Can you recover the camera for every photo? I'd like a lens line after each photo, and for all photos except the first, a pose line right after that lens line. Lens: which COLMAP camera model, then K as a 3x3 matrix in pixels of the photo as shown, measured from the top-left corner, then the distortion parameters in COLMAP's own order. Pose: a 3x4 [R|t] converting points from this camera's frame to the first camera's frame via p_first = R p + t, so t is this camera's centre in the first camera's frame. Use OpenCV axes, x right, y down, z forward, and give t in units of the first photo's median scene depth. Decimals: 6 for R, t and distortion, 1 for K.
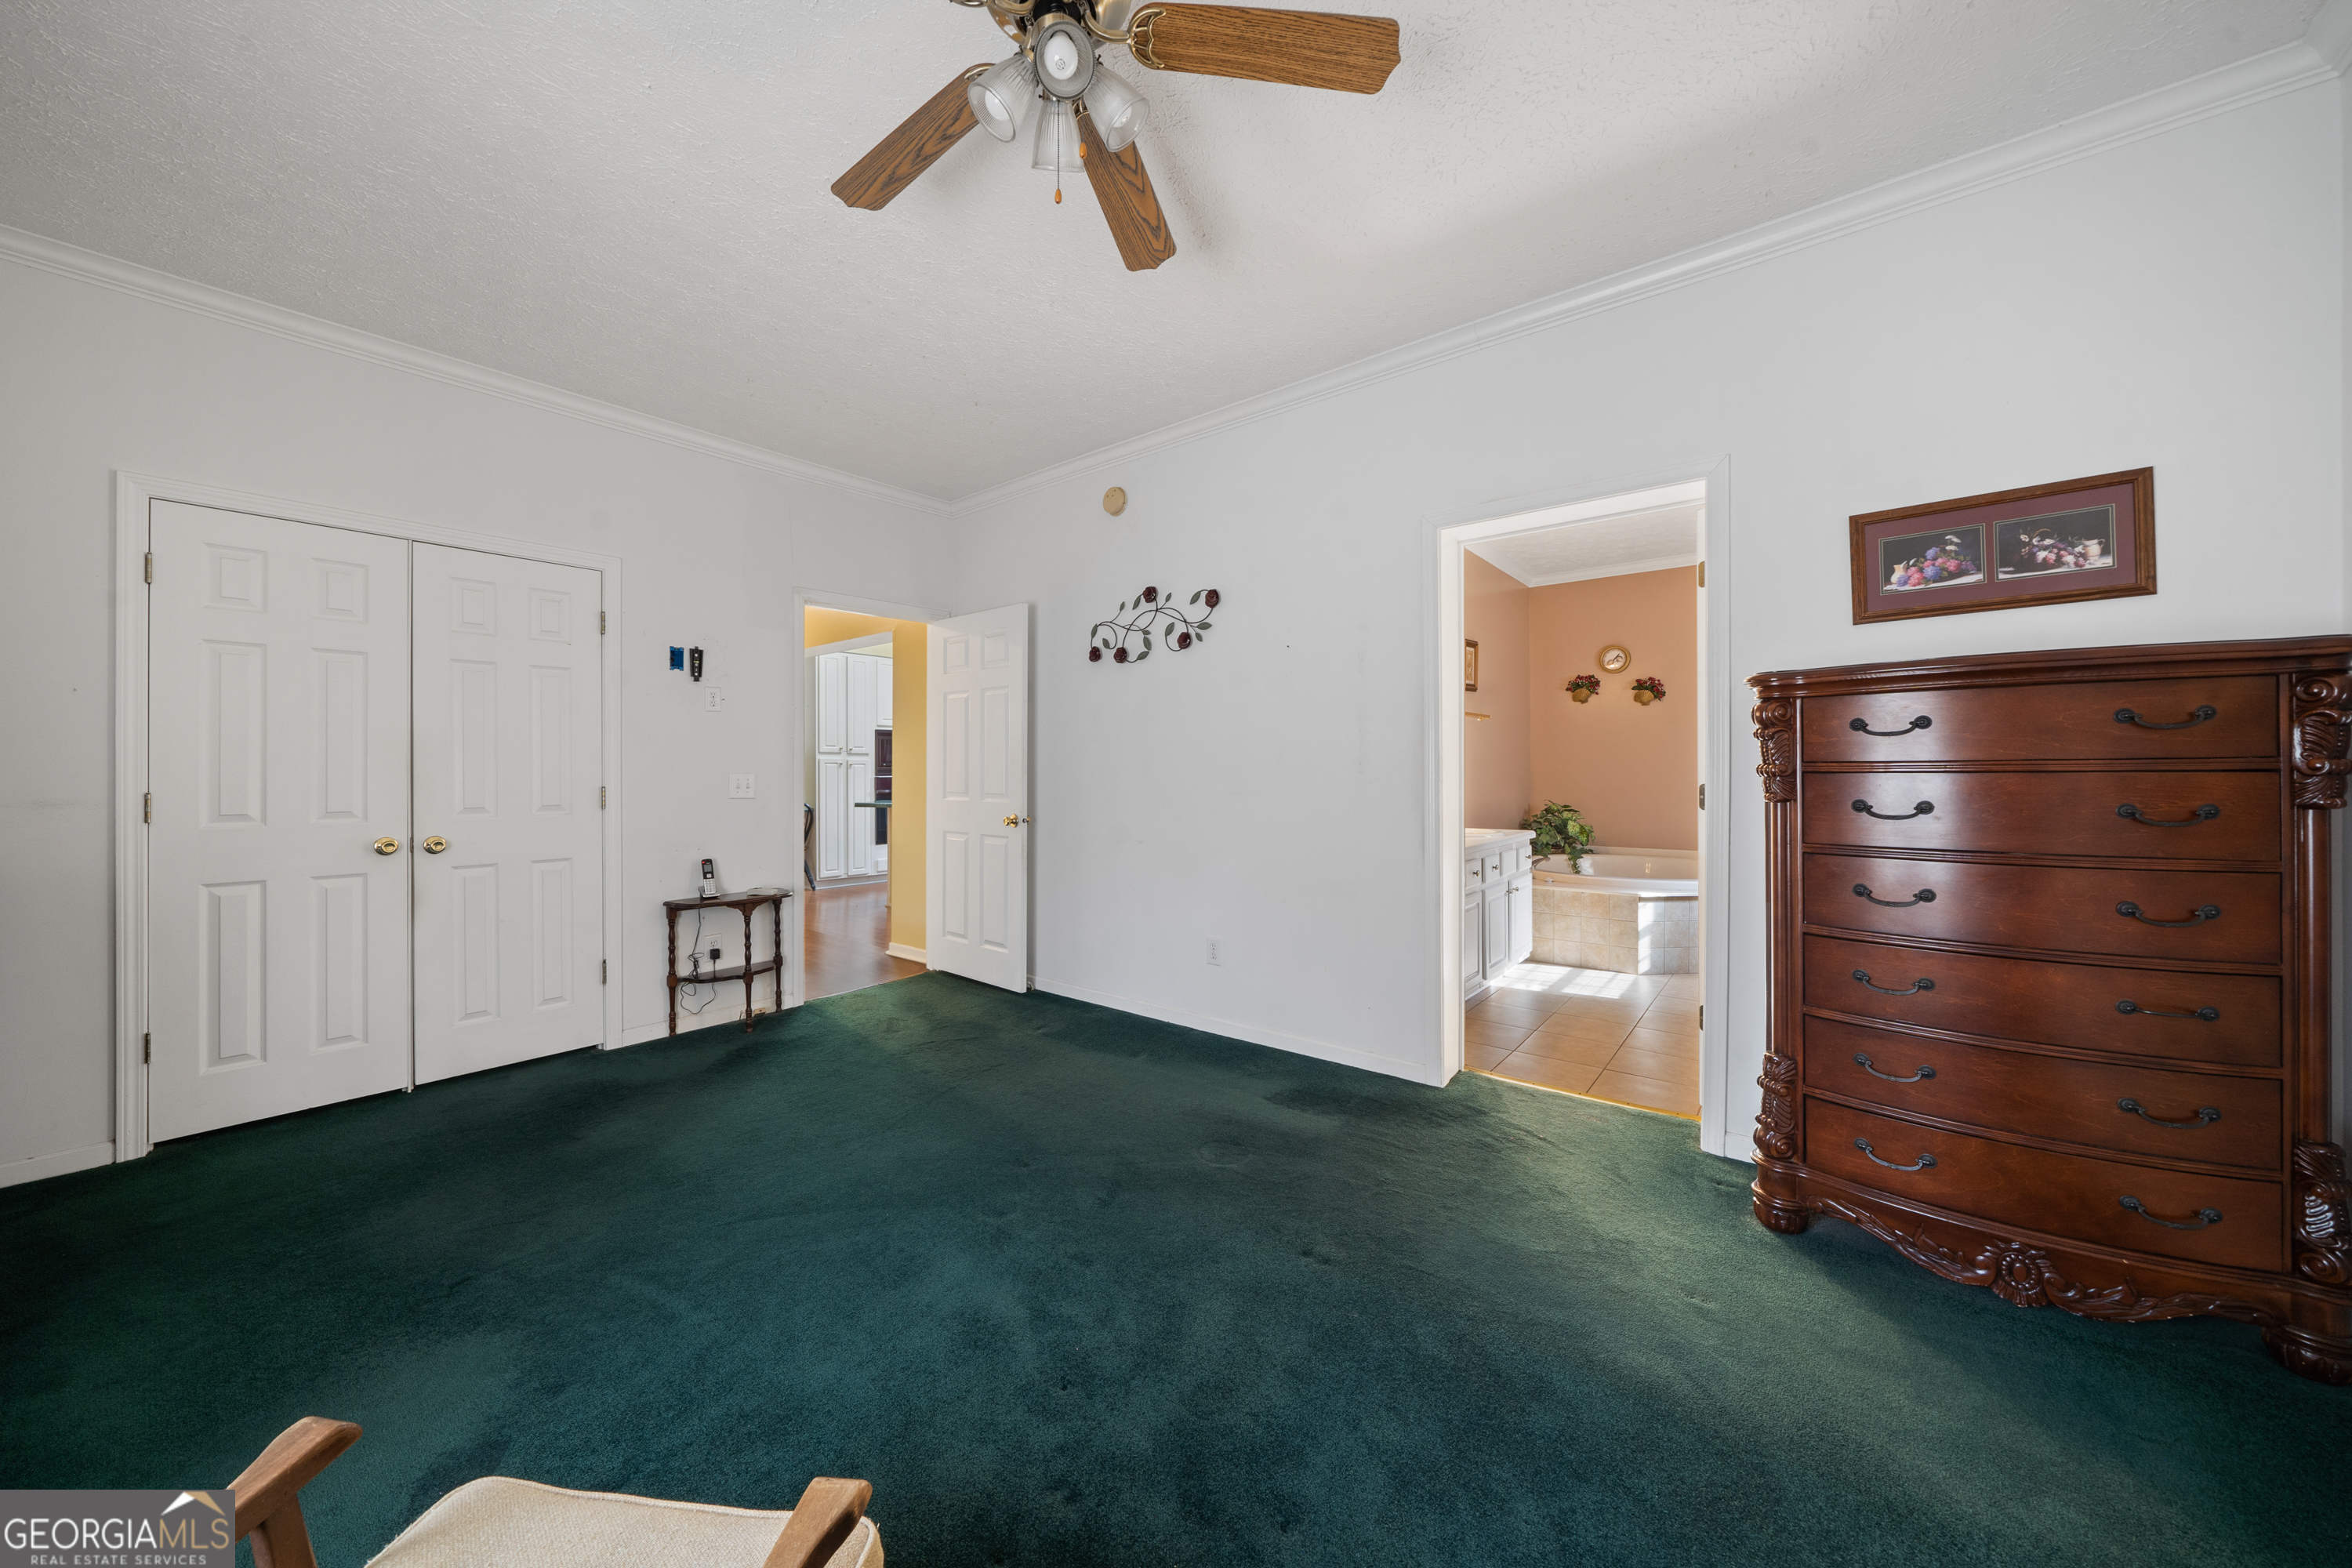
lens RADIAL K [[809.8, 0, 1167.8], [0, 809.8, 774.5], [0, 0, 1]] dist [-0.006932, -0.000032]
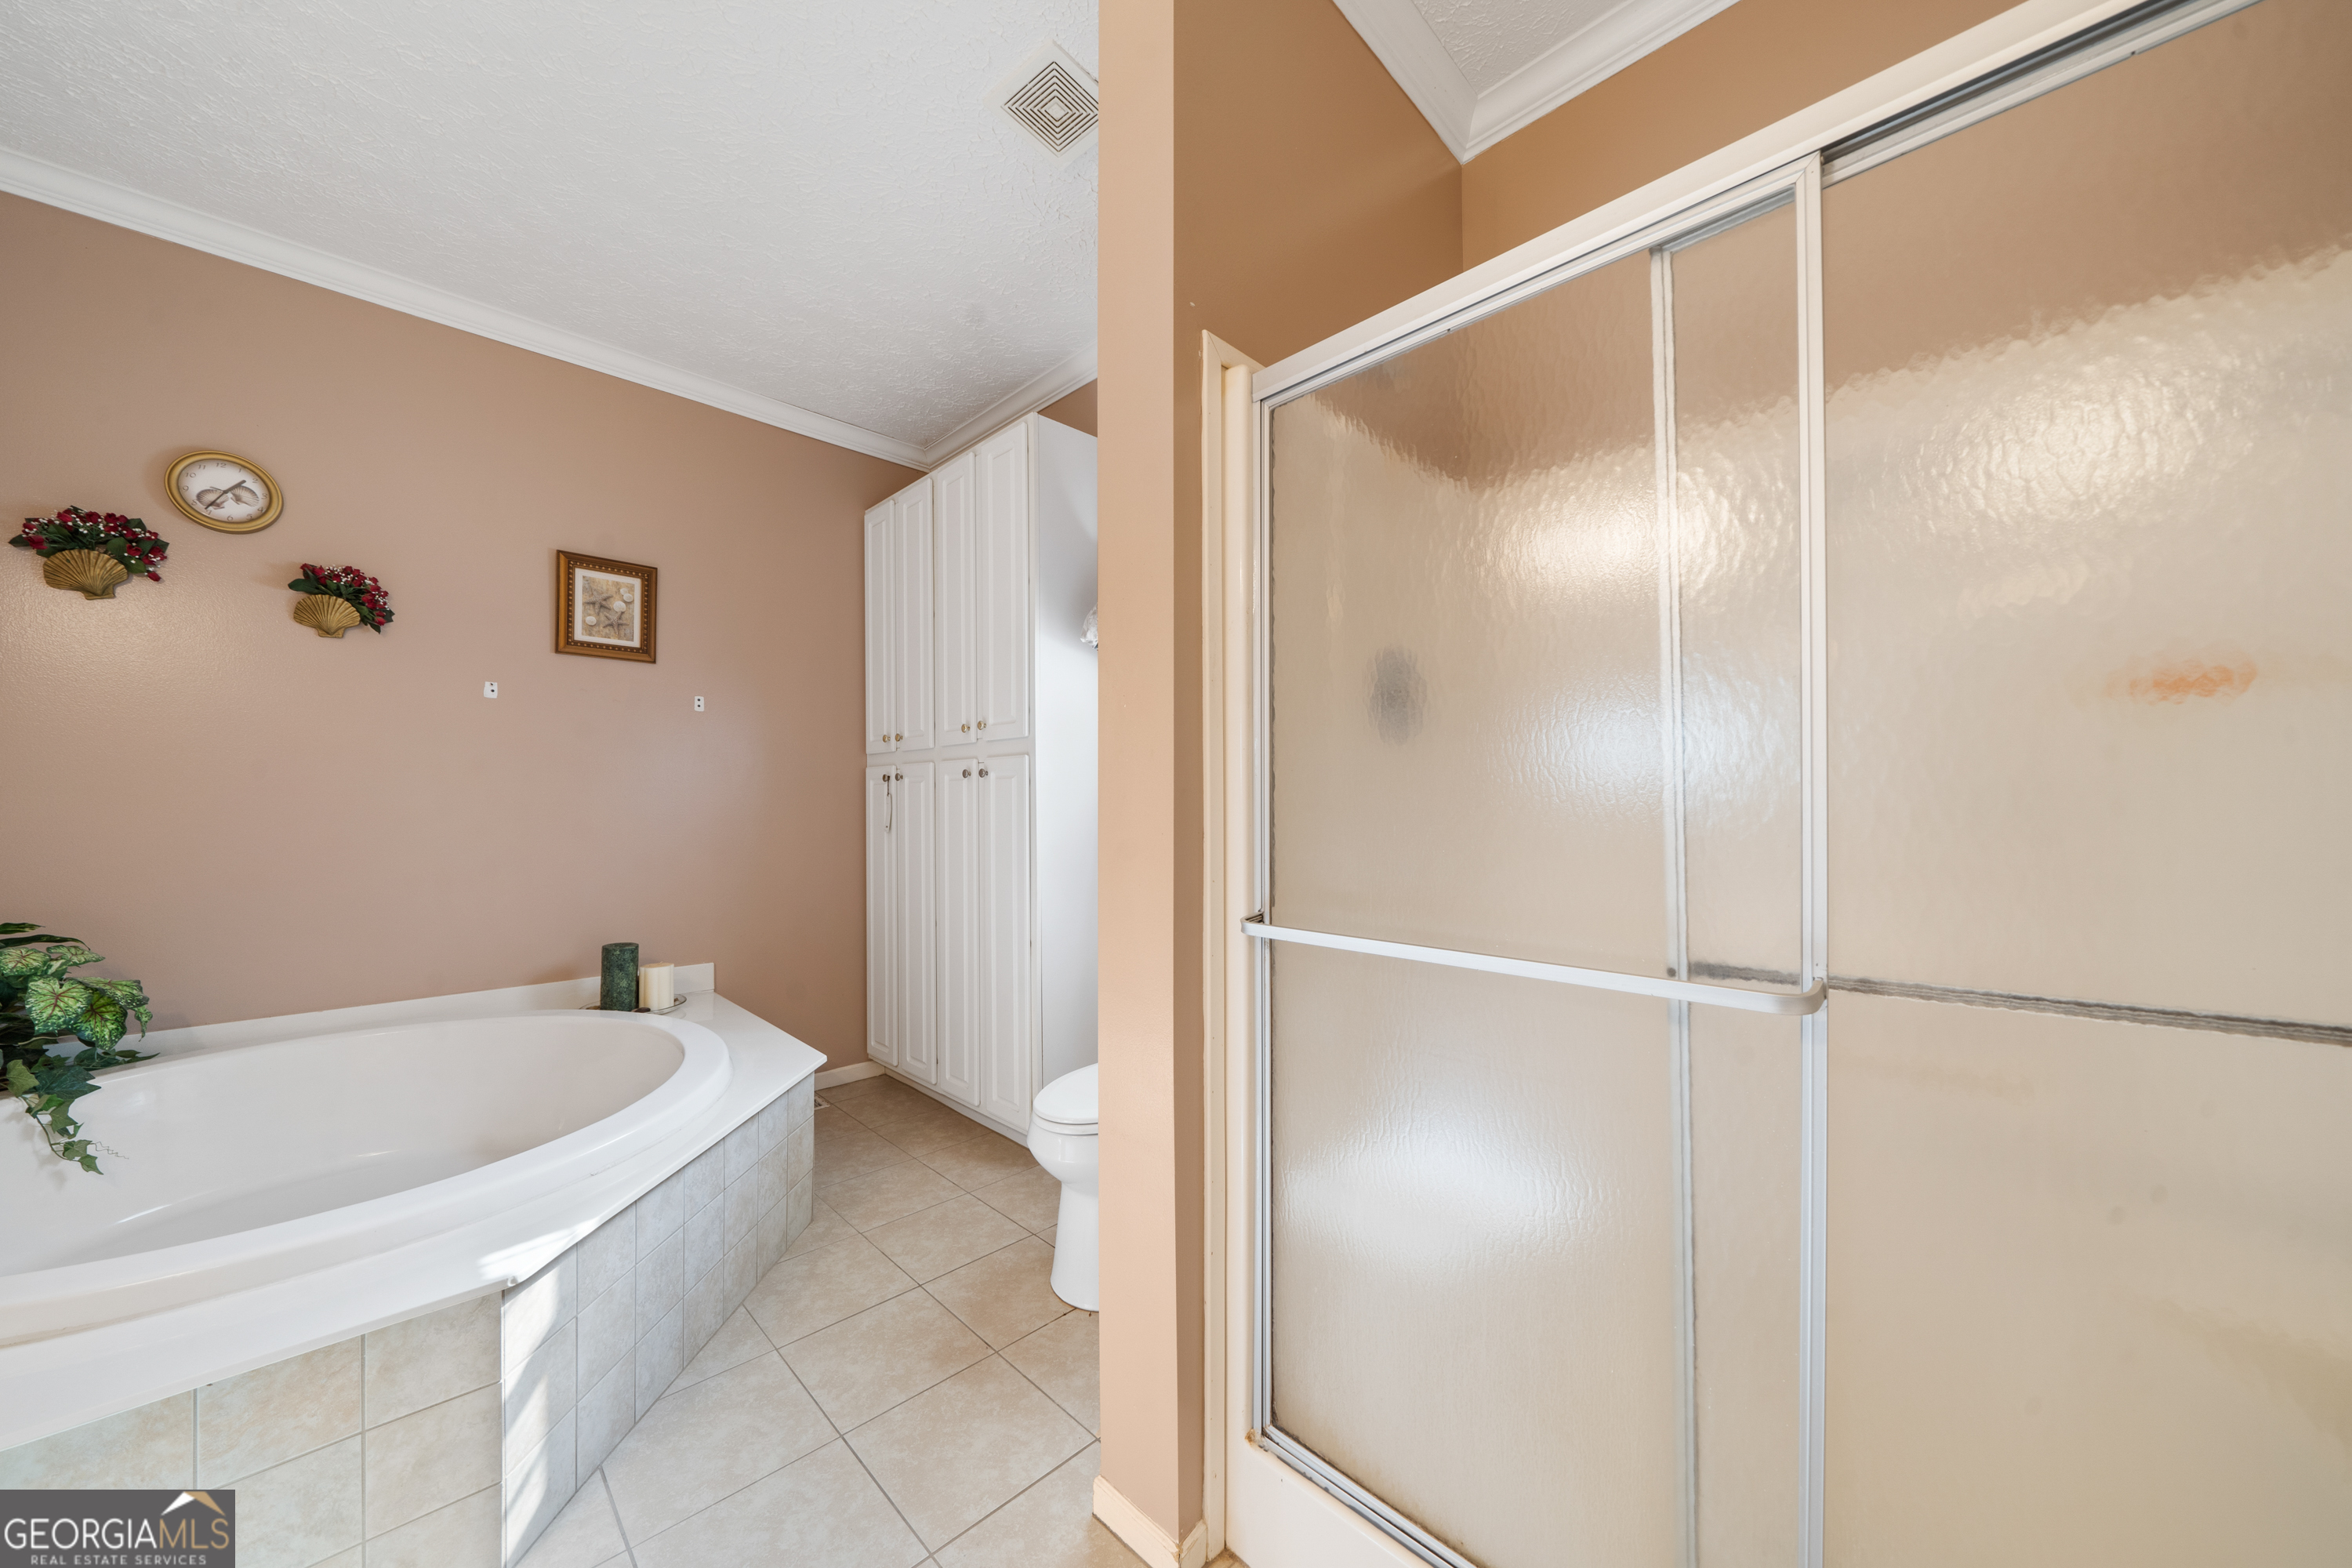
lens RADIAL K [[809.8, 0, 1165.6], [0, 809.8, 801.0], [0, 0, 1]] dist [-0.006932, -0.000032]
pose [[0.127649, 0.007034, 0.991795, 0.260012], [-0.002228, 0.999974, -0.006806, -0.005448], [-0.991817, -0.001341, 0.127661, 0.551287]]
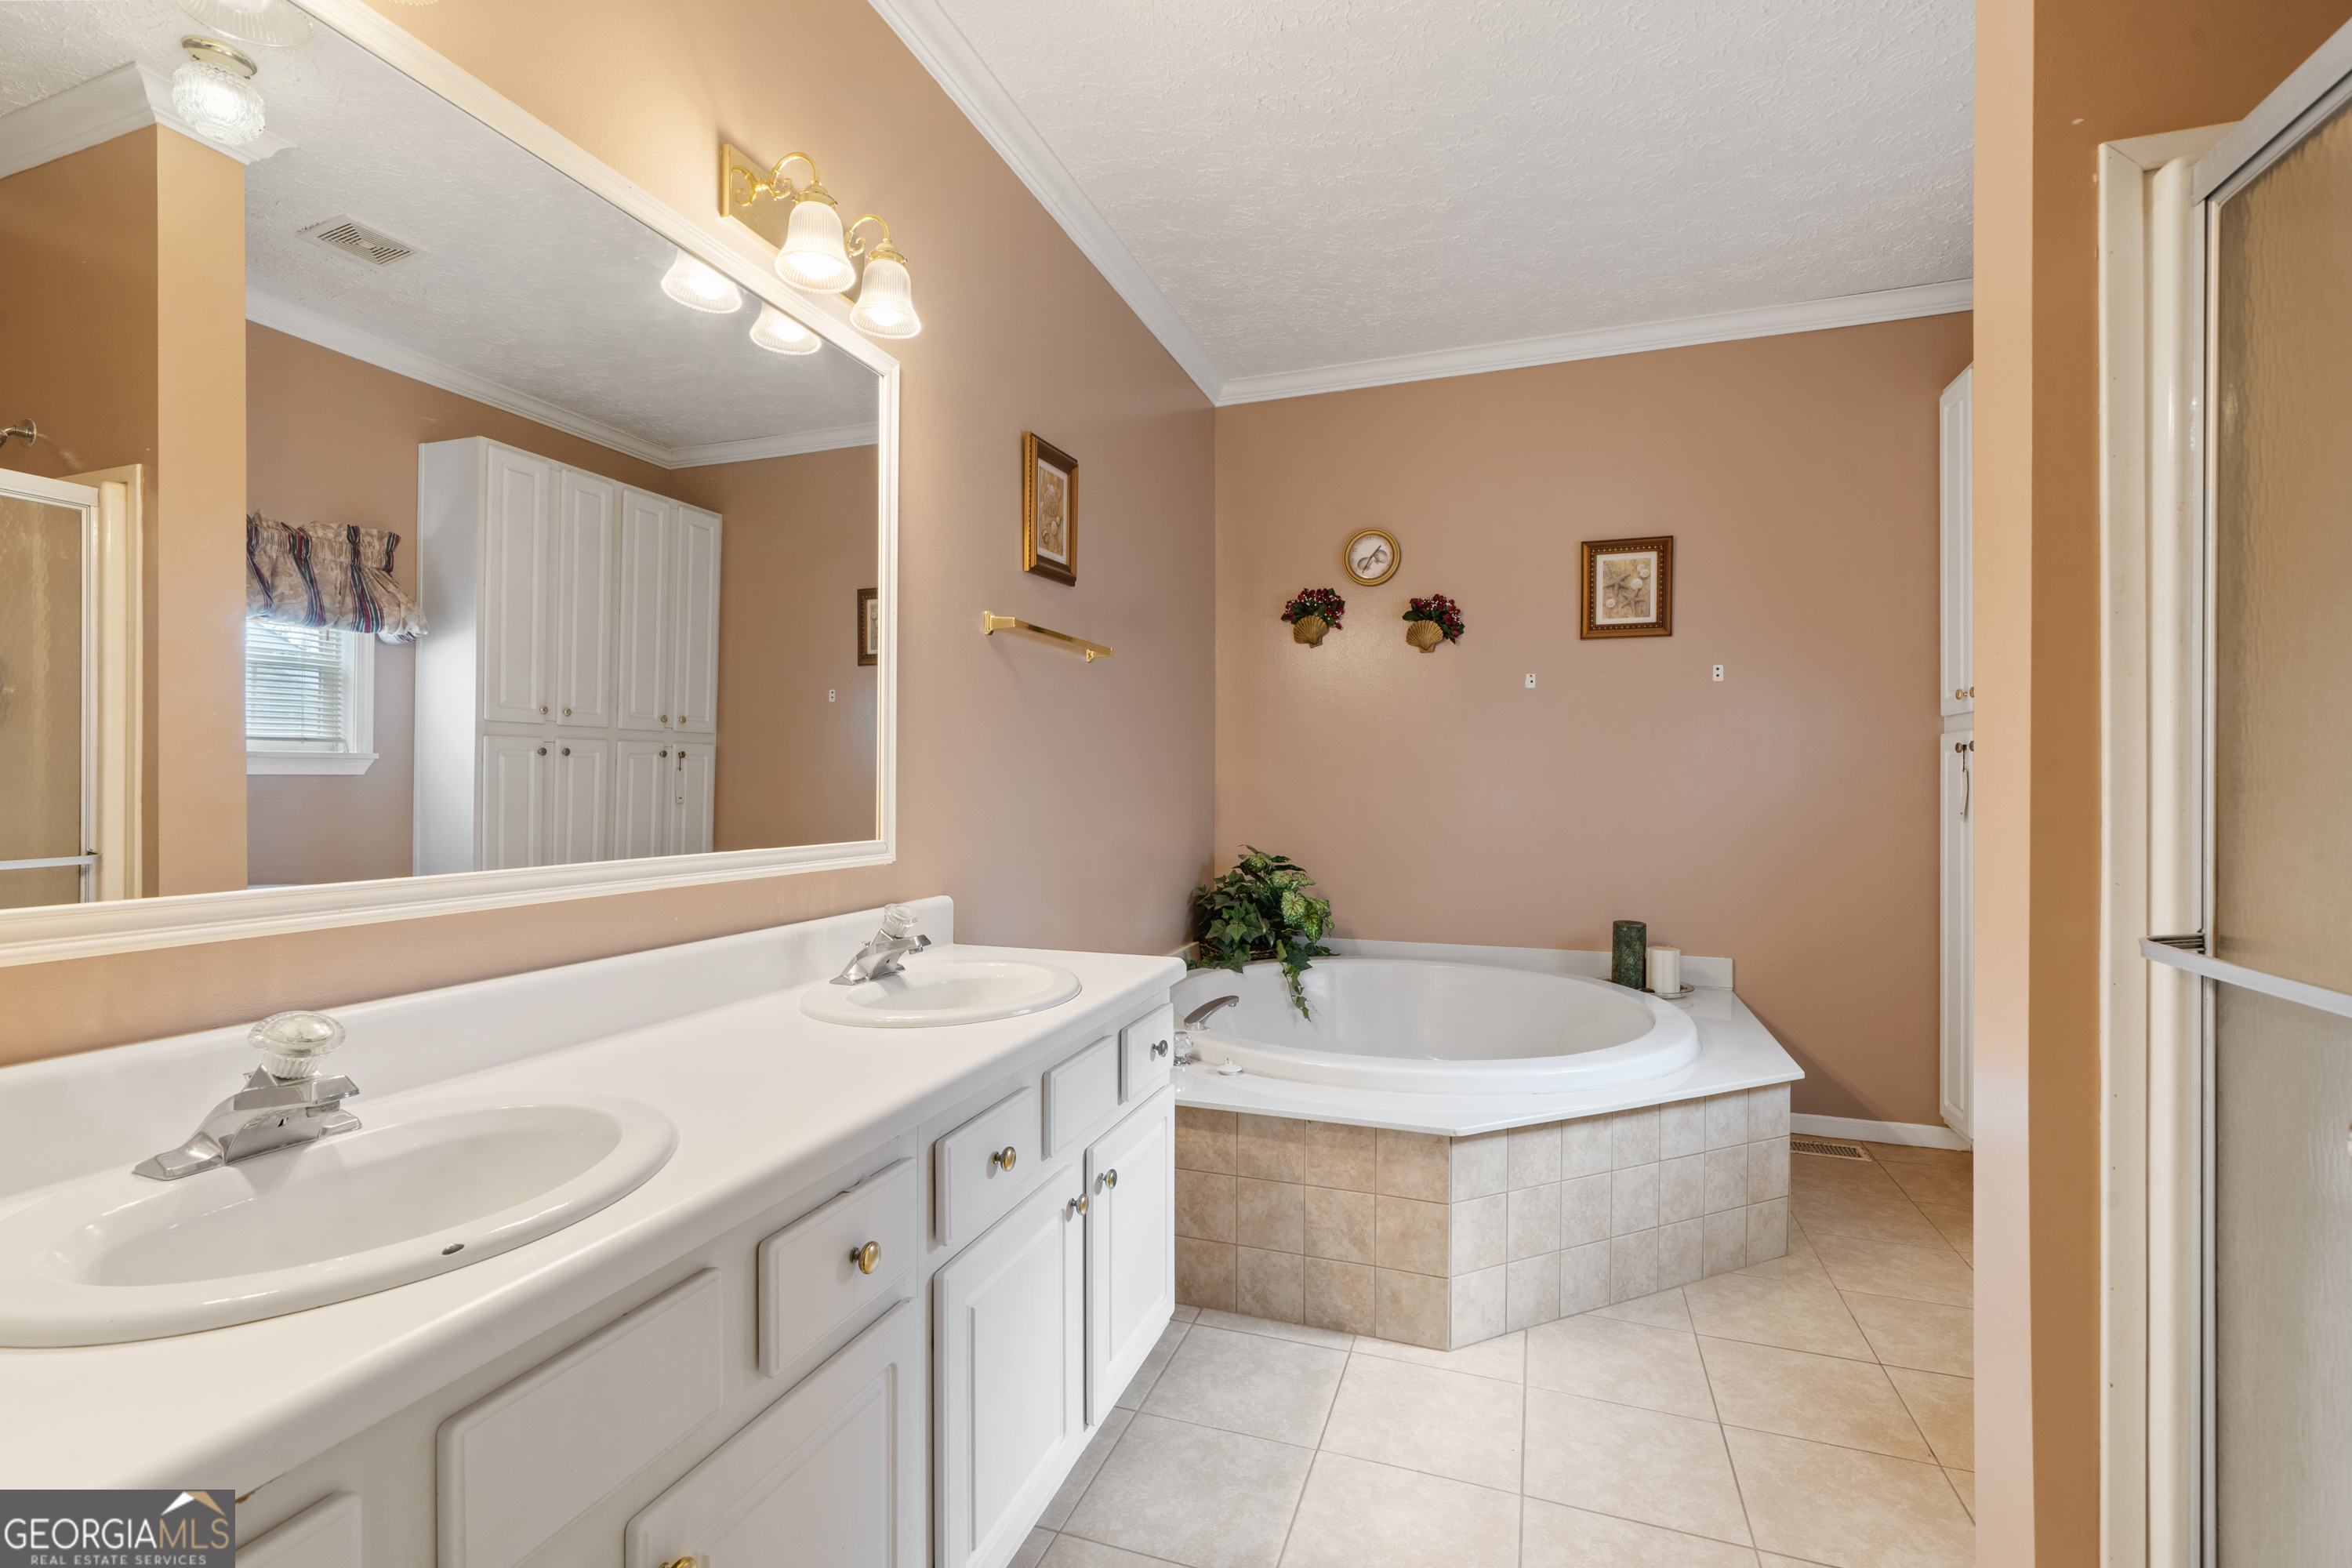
lens RADIAL K [[1009.6, 0, 1170.6], [0, 1009.6, 798.6], [0, 0, 1]] dist [-0.004451, -0.000539]
pose [[0.945670, -0.000757, 0.325127, 0.240497], [-0.004733, 0.999859, 0.016093, -0.005204], [-0.325093, -0.016758, 0.945534, 0.462853]]
